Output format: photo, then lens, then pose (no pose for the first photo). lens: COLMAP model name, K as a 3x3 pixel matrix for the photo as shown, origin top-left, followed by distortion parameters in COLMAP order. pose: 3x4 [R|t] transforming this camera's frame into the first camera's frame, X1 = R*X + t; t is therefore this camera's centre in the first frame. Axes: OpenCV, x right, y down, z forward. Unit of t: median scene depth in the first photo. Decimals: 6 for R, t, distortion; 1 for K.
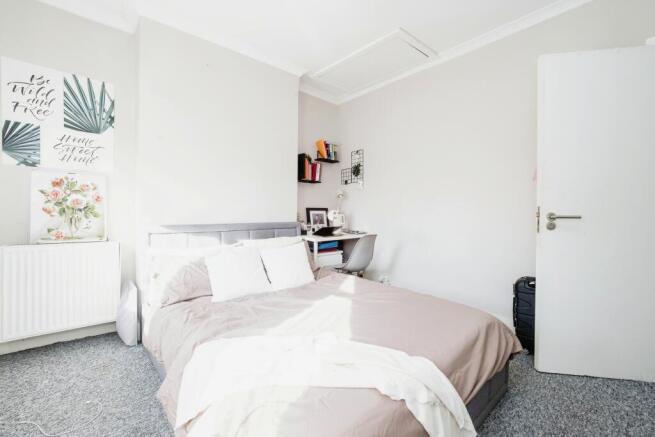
lens RADIAL K [[281.5, 0, 327.7], [0, 281.5, 217.6], [0, 0, 1]] dist [-0.003914, -0.000879]
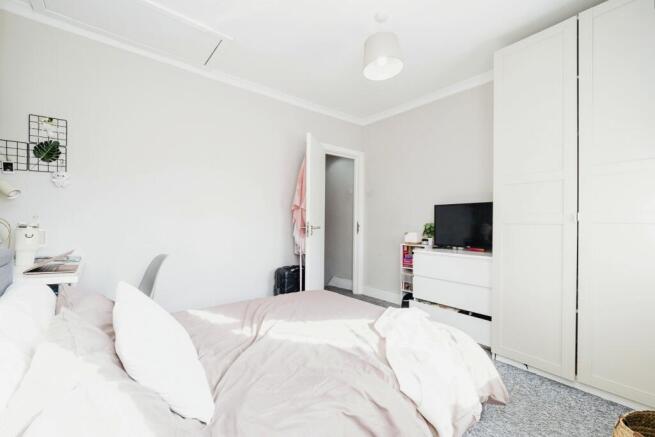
lens RADIAL K [[281.5, 0, 327.7], [0, 281.5, 217.6], [0, 0, 1]] dist [-0.003914, -0.000879]
pose [[0.051649, 0.001726, 0.998664, -0.432721], [0.009571, 0.999952, -0.002223, -0.028835], [-0.998619, 0.009673, 0.051630, 0.420428]]
